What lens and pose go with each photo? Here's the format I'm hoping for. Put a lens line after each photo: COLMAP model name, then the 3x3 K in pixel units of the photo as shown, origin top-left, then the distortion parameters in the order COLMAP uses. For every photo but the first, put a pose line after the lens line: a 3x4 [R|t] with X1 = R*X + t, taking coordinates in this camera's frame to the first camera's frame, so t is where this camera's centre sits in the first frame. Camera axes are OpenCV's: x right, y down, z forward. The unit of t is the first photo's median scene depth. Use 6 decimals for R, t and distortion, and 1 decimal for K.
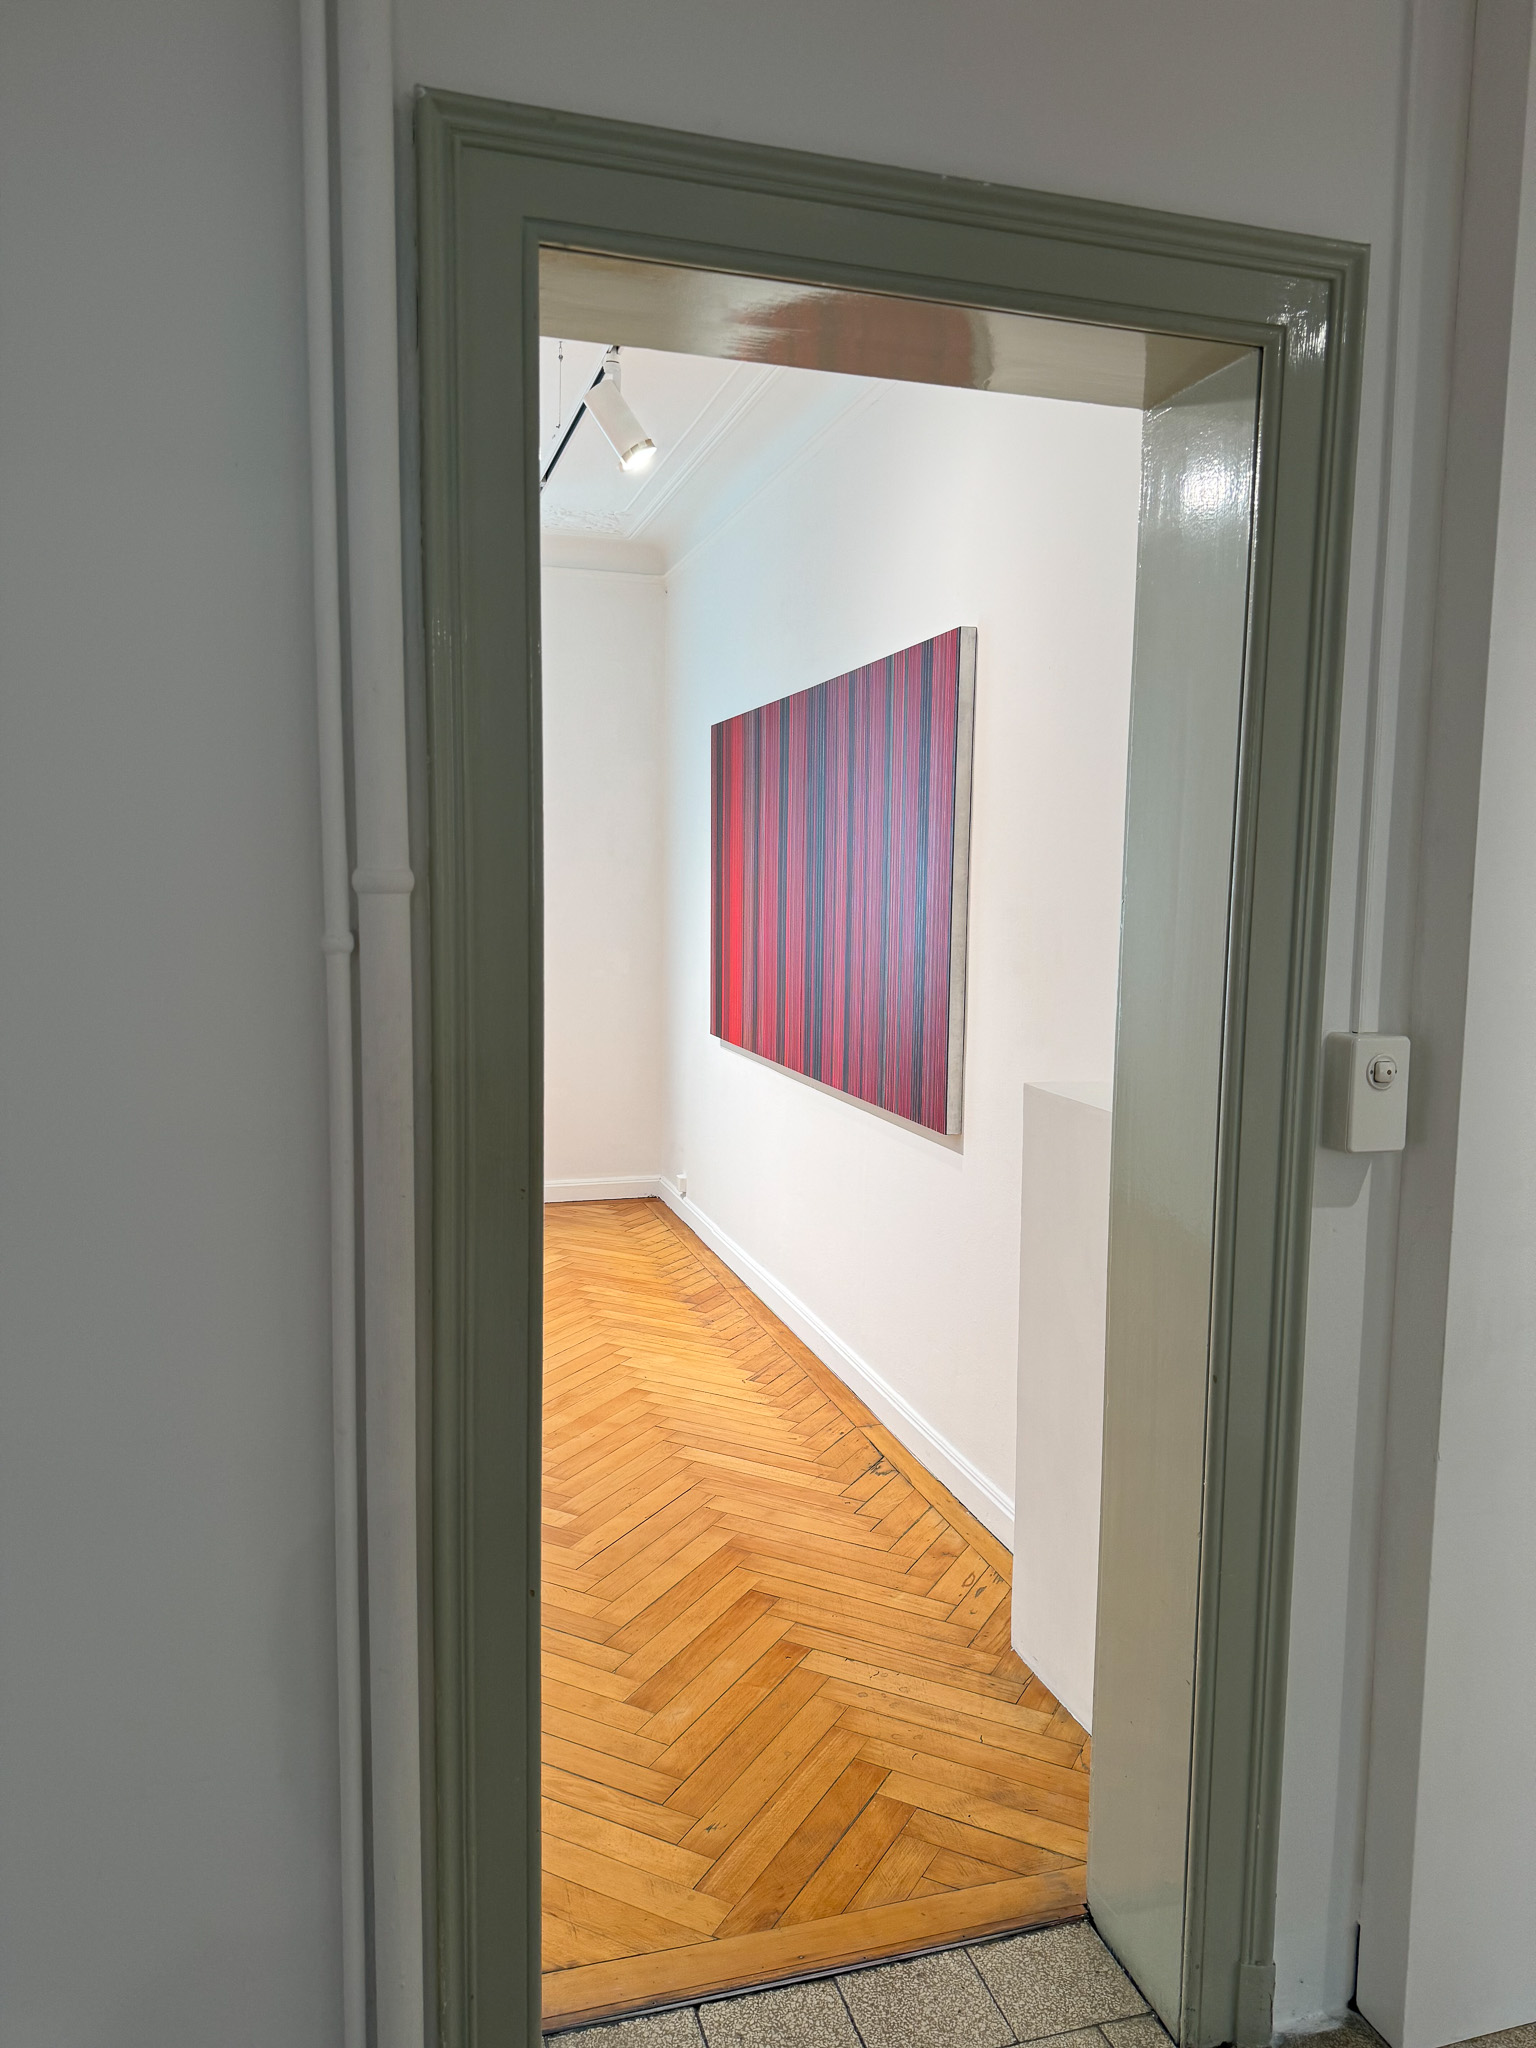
lens RADIAL K [[1434.3, 0, 799.6], [0, 1434.3, 1056.9], [0, 0, 1]] dist [0.056820, -0.060264]
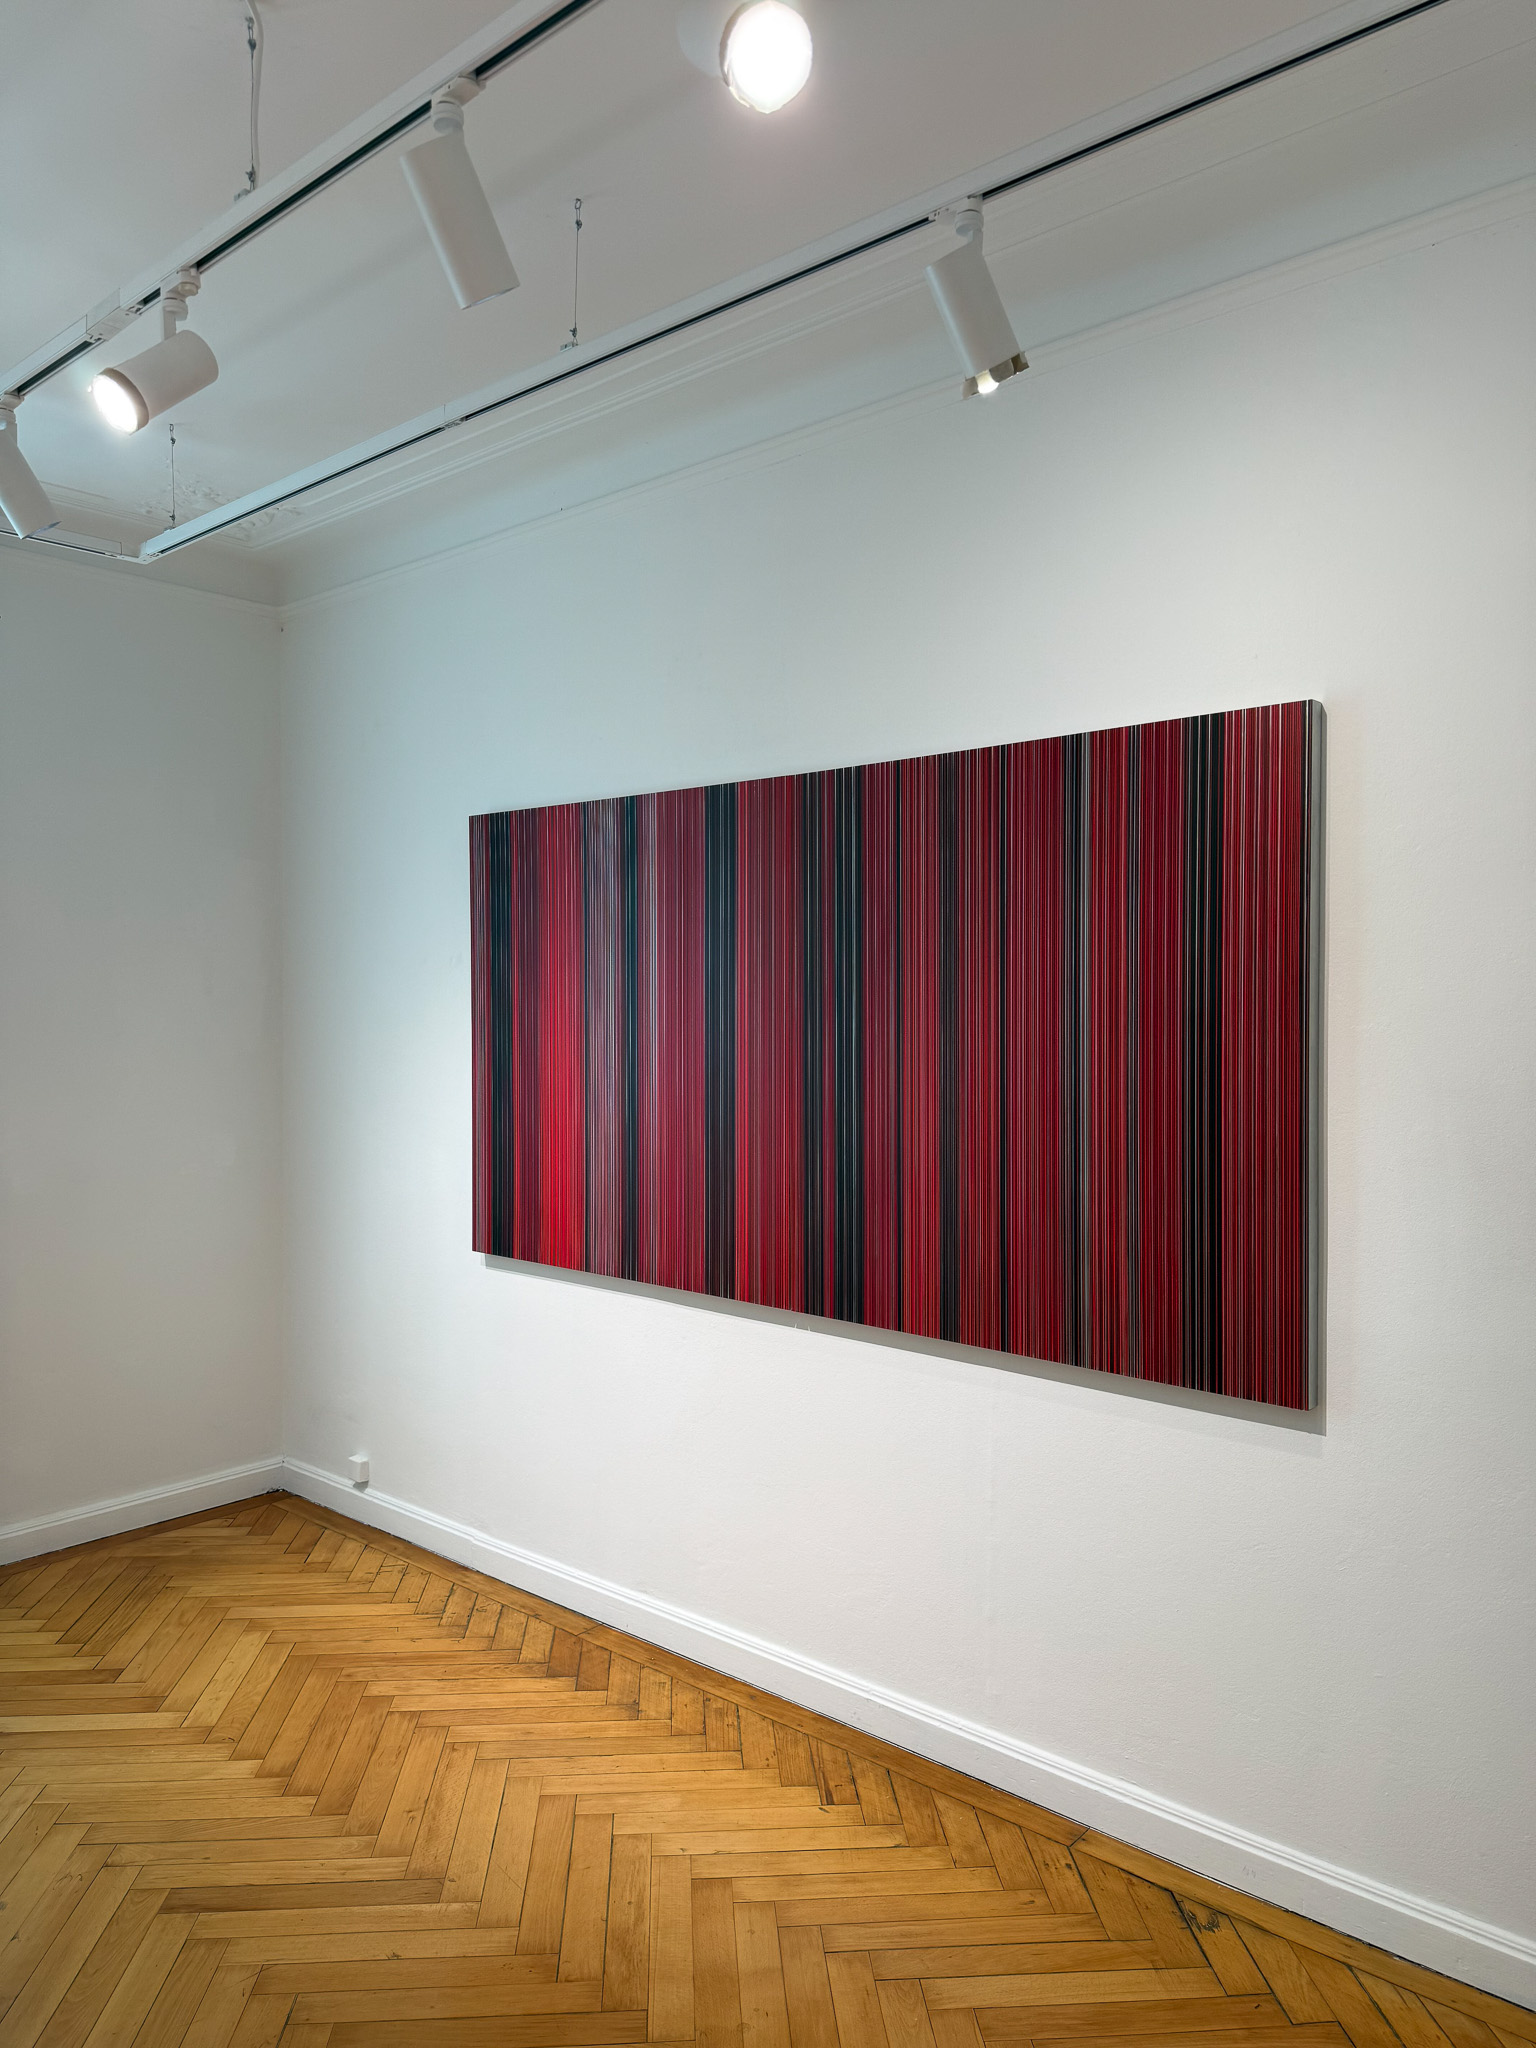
lens RADIAL K [[1434.3, 0, 758.0], [0, 1434.3, 1044.2], [0, 0, 1]] dist [0.056820, -0.060264]
pose [[0.846746, -0.022989, 0.531501, -0.364189], [0.070026, 0.995189, -0.068515, -0.068555], [-0.527369, 0.095234, 0.844282, 0.385330]]
